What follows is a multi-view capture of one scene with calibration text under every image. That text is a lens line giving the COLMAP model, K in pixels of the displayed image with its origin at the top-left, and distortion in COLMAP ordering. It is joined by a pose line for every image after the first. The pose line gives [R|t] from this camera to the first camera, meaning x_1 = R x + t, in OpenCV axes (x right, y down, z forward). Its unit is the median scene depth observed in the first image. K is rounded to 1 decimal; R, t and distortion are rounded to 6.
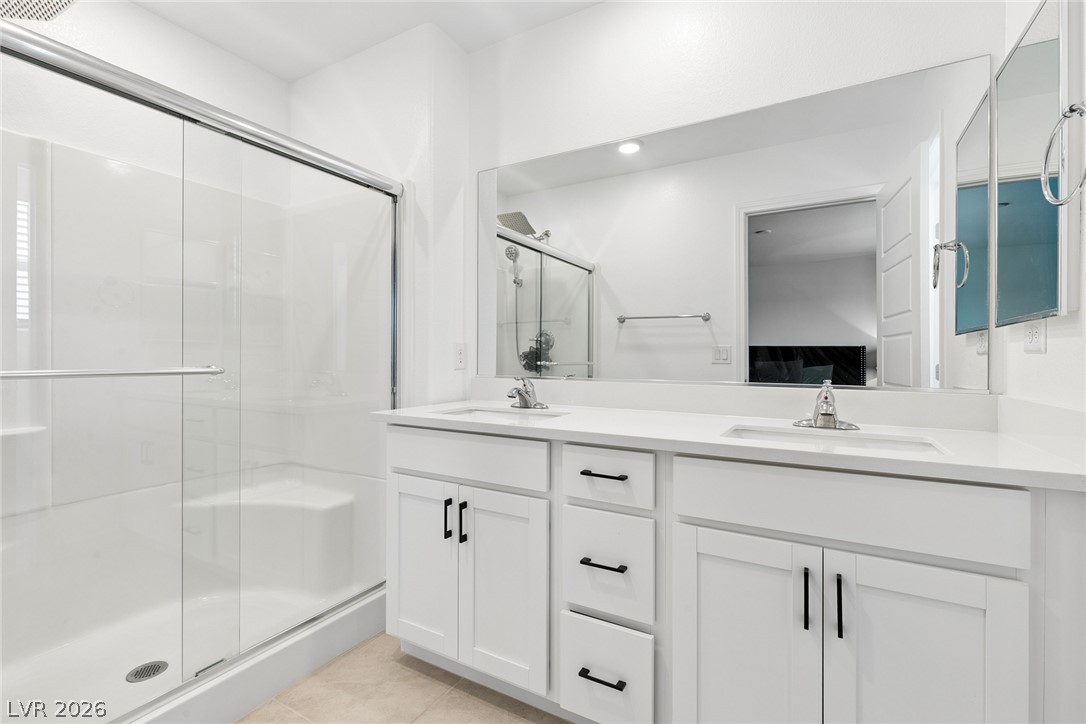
lens RADIAL K [[493.6, 0, 546.2], [0, 493.6, 358.8], [0, 0, 1]] dist [0.002000, -0.000945]
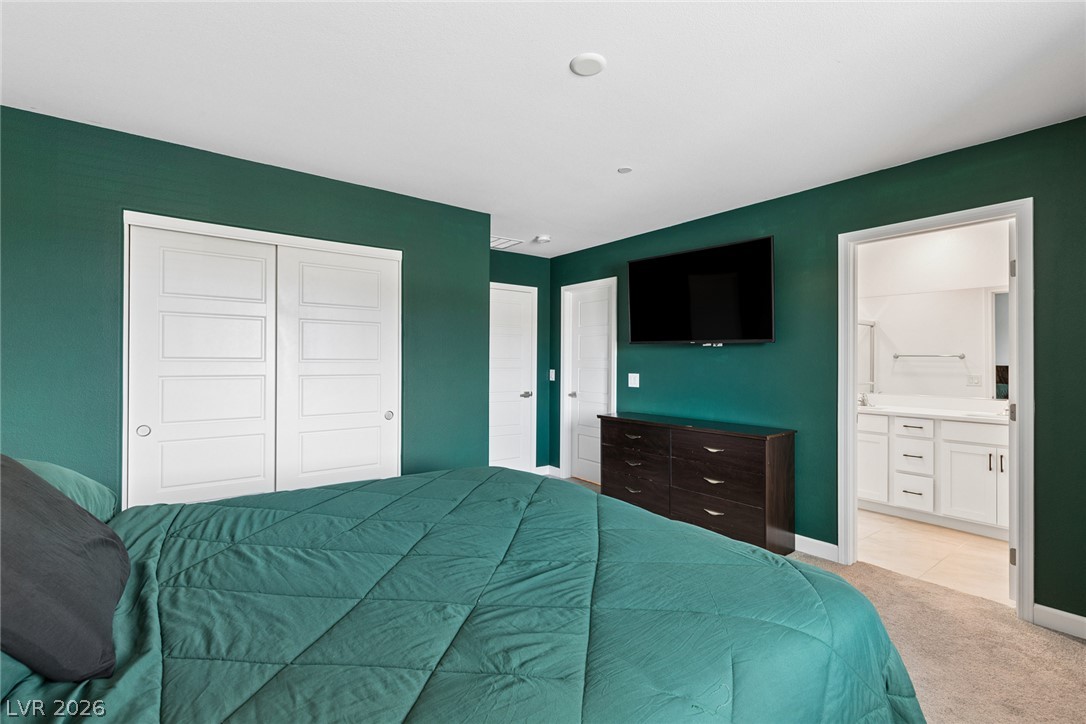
lens RADIAL K [[493.6, 0, 537.5], [0, 493.6, 361.4], [0, 0, 1]] dist [0.002000, -0.000945]
pose [[0.915451, 0.003197, -0.402416, -0.770430], [-0.005303, 0.999977, -0.004120, -0.142809], [0.402394, 0.005905, 0.915448, -2.702115]]
